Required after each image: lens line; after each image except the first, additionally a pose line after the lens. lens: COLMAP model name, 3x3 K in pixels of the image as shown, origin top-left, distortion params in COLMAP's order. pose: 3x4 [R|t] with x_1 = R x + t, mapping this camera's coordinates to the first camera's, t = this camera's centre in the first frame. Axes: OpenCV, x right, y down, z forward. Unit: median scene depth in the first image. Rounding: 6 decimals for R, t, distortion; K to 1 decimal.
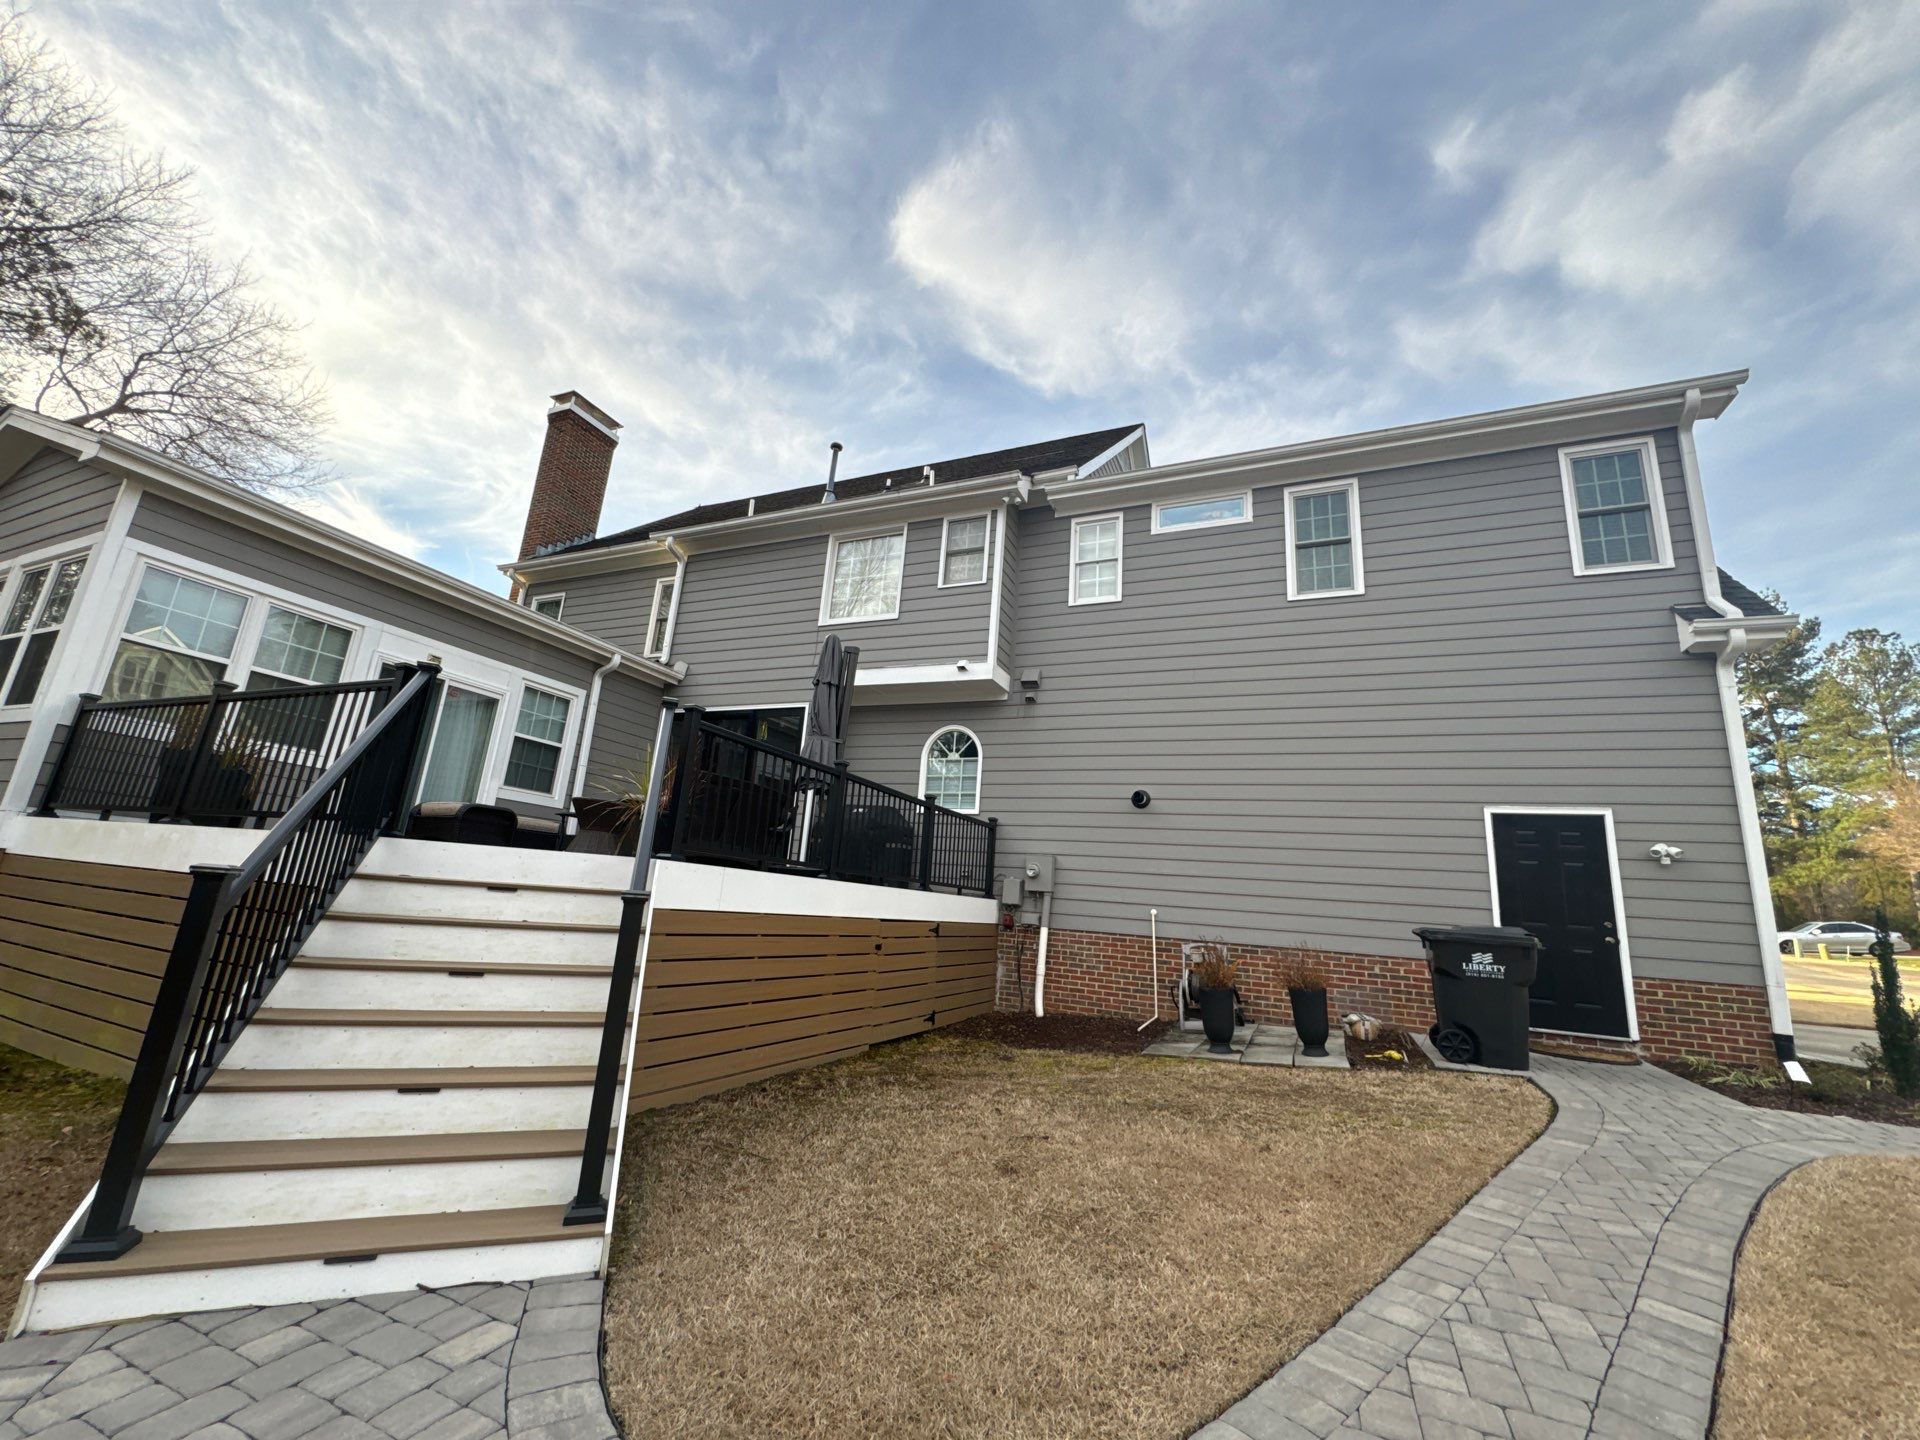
lens RADIAL K [[773.5, 0, 952.7], [0, 773.5, 727.3], [0, 0, 1]] dist [0.002673, -0.001316]
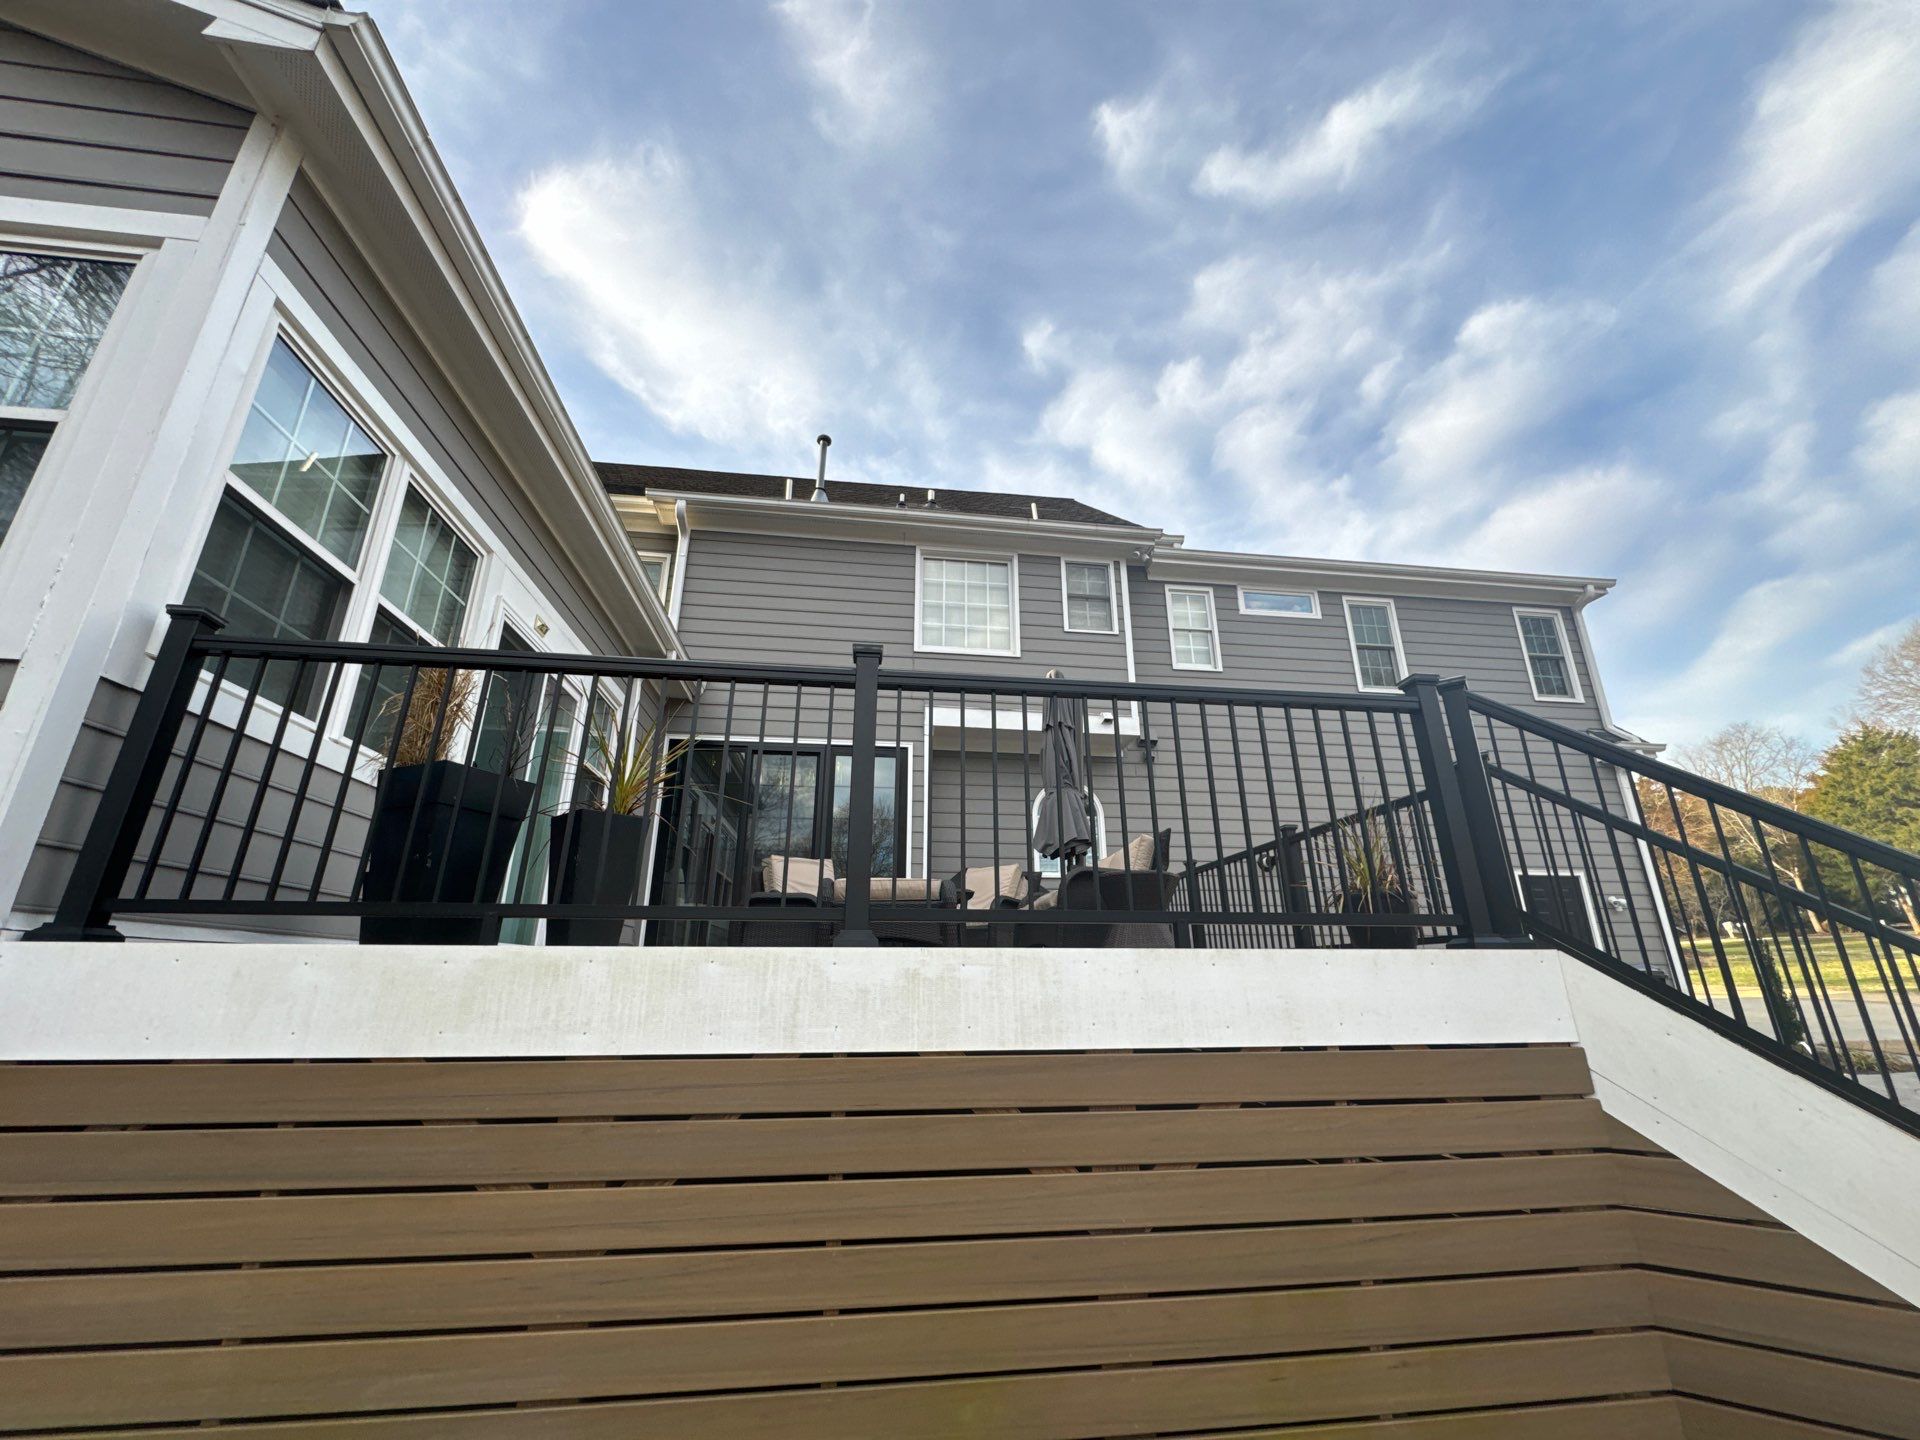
lens RADIAL K [[773.5, 0, 968.2], [0, 773.5, 702.1], [0, 0, 1]] dist [0.002673, -0.001316]
pose [[0.848032, 0.110549, 0.518287, -0.432749], [-0.056707, 0.991314, -0.118659, 0.013665], [-0.526903, 0.071236, 0.846935, 0.218415]]
